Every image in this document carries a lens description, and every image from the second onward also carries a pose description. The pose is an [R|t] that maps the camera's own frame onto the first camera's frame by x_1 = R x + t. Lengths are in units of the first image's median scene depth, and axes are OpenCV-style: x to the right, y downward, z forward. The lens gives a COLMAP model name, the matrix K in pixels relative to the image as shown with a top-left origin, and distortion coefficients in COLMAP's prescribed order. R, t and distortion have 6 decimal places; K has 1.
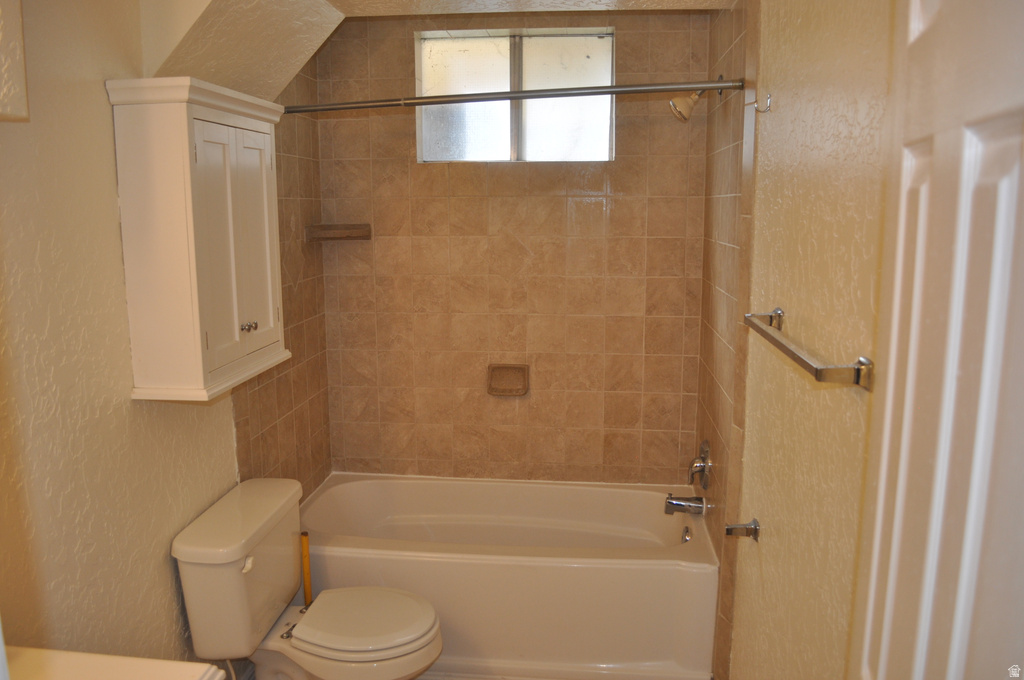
lens RADIAL K [[809.1, 0, 513.5], [0, 809.1, 337.2], [0, 0, 1]] dist [-0.079805, 0.003918]
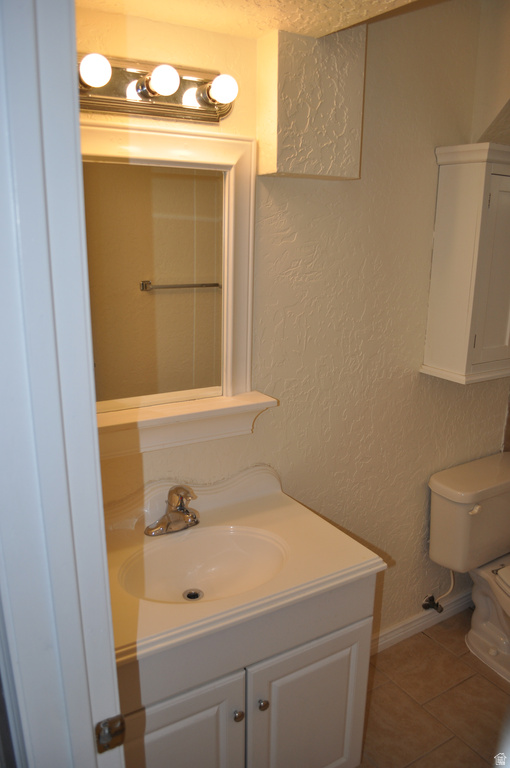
lens RADIAL K [[606.8, 0, 256.2], [0, 606.8, 386.6], [0, 0, 1]] dist [-0.079805, 0.003918]
pose [[0.597515, 0.219500, -0.771230, 0.202866], [-0.148402, 0.975460, 0.162651, -0.031870], [0.788005, 0.017266, 0.615426, 0.087853]]
